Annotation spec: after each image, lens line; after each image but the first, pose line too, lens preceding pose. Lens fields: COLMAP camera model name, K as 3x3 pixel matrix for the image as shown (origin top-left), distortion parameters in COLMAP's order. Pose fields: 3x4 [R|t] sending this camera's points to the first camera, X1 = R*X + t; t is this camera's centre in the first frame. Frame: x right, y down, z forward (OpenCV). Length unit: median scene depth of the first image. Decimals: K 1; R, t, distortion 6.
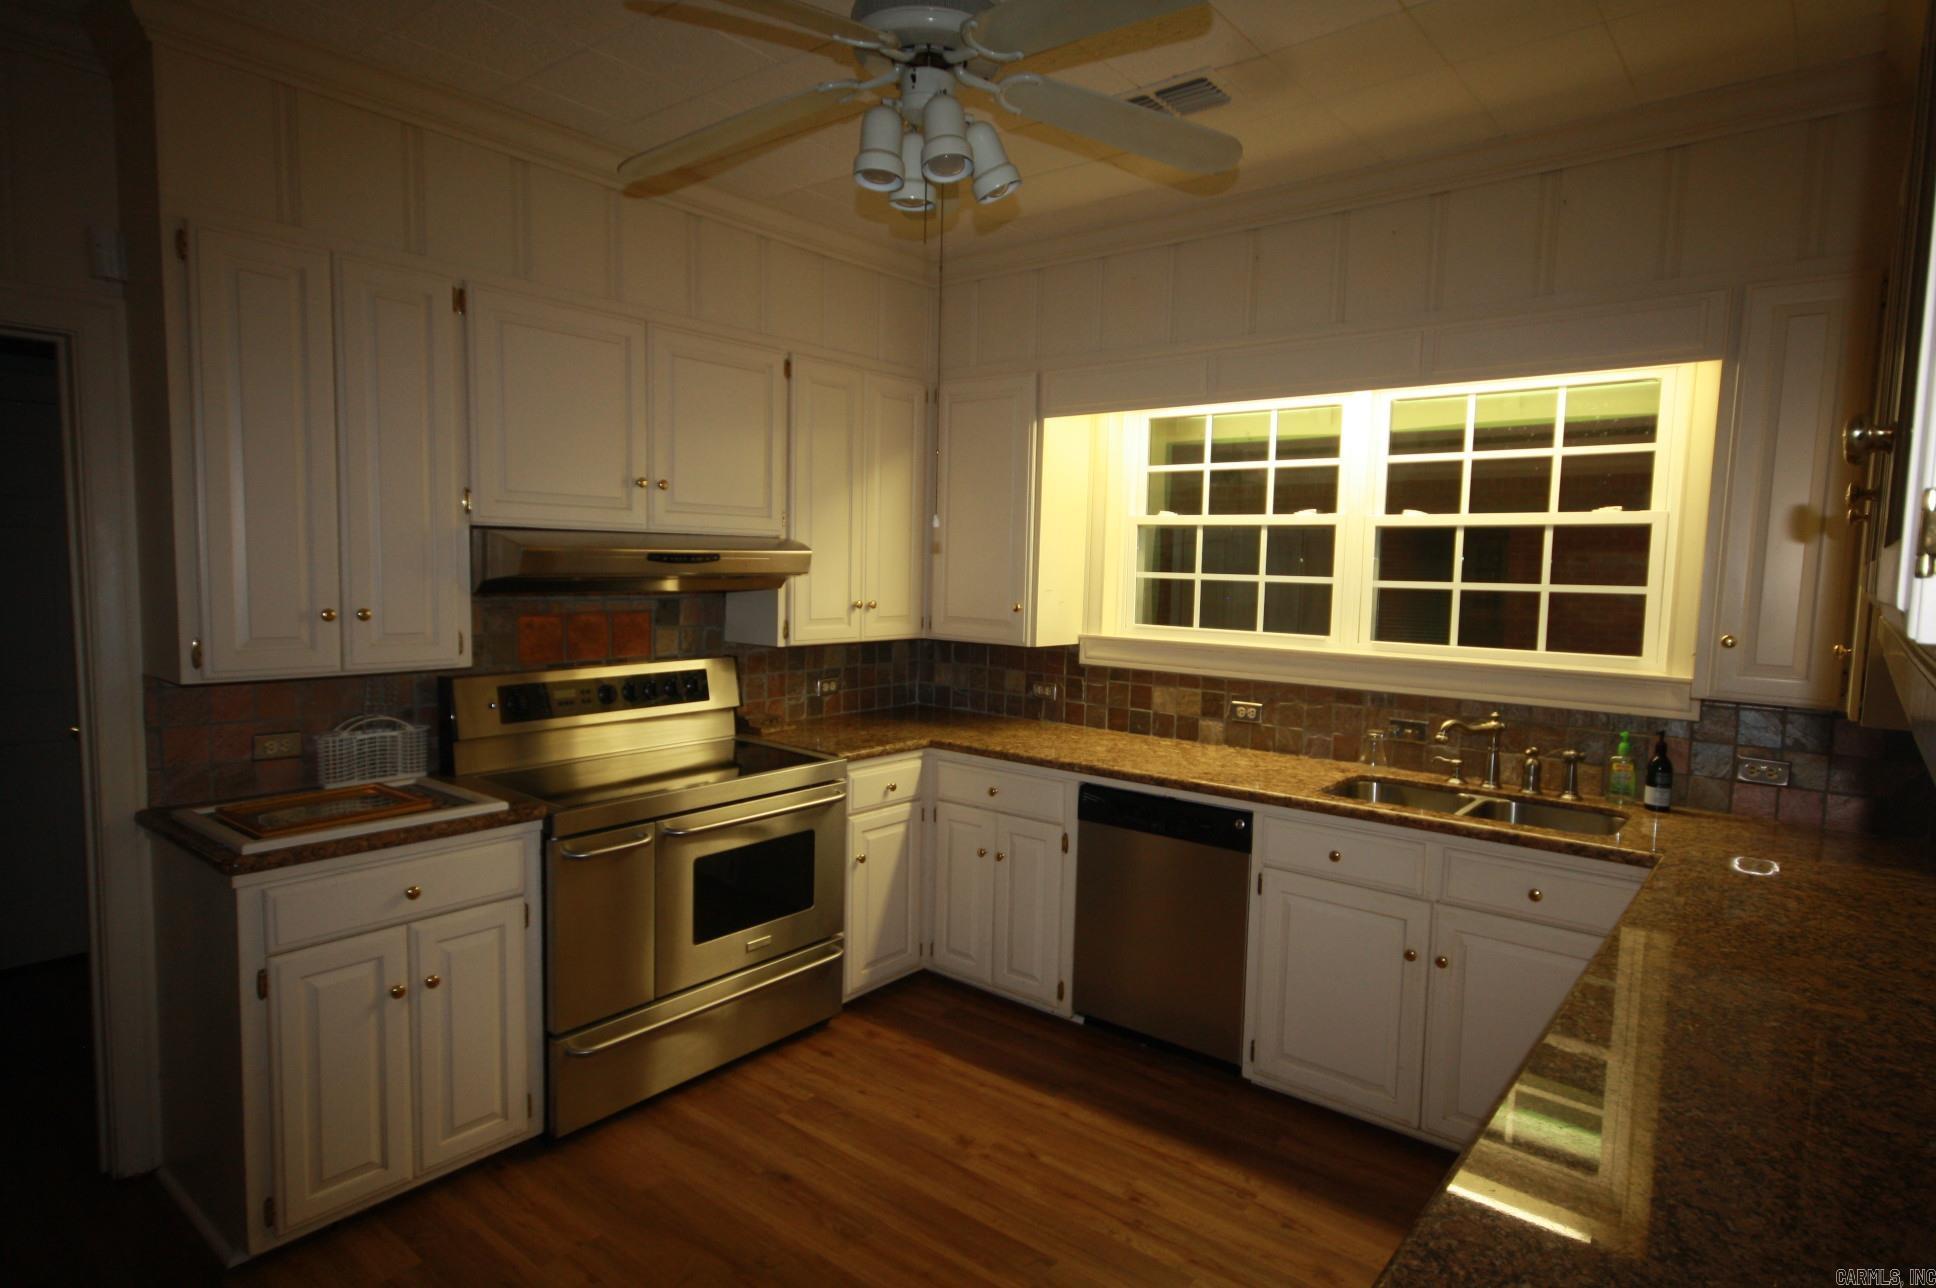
lens RADIAL K [[1049.2, 0, 969.8], [0, 1049.2, 650.3], [0, 0, 1]] dist [-0.000677, 0.000054]
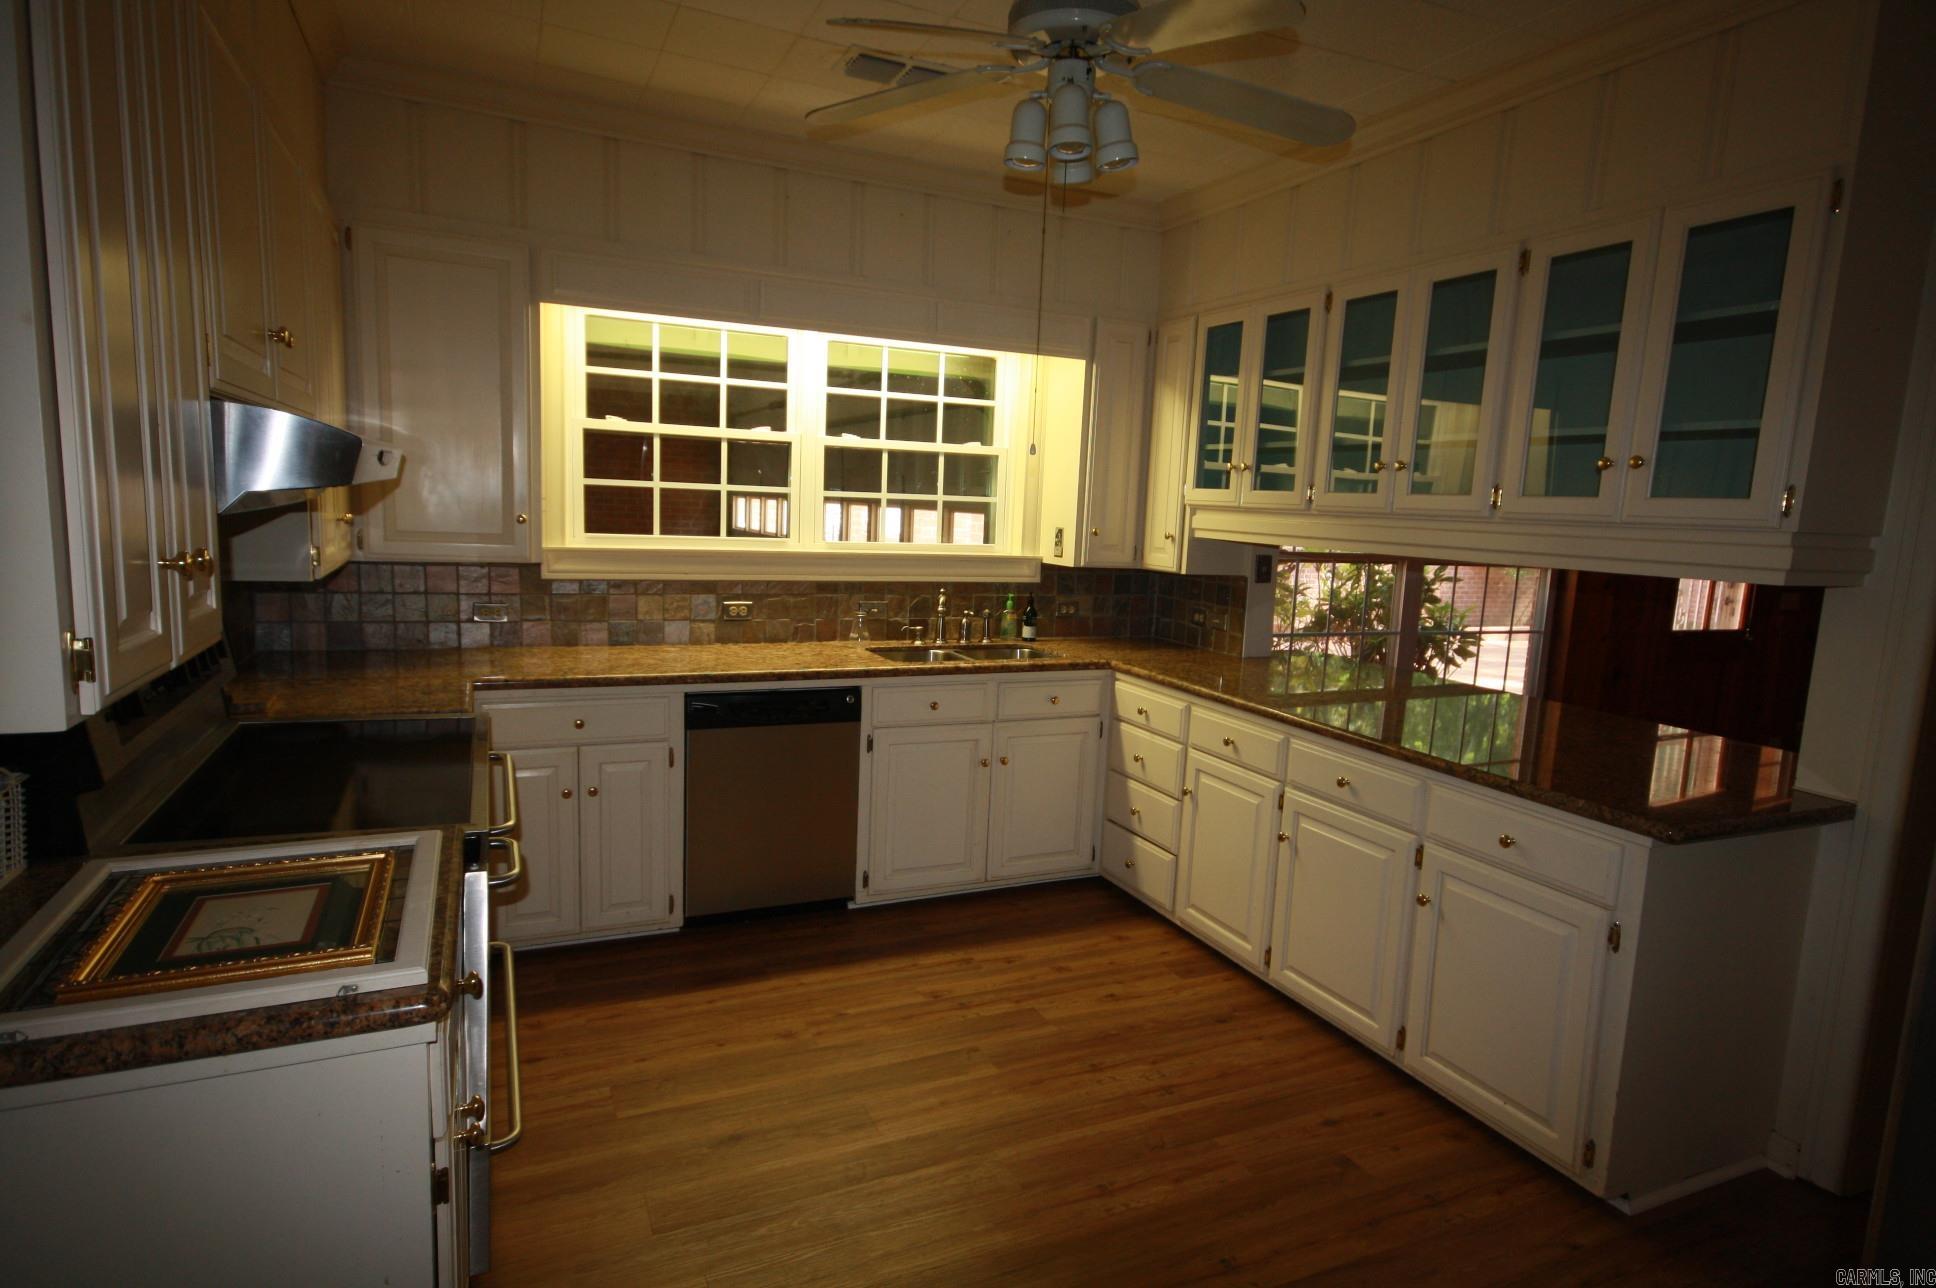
lens RADIAL K [[1083.0, 0, 968.0], [0, 1083.0, 644.0], [0, 0, 1]] dist [-0.000871, -0.000145]
pose [[0.439516, -0.124364, 0.889584, -0.682186], [0.039656, 0.992090, 0.119101, -0.033534], [-0.897359, -0.017069, 0.440972, 0.299318]]
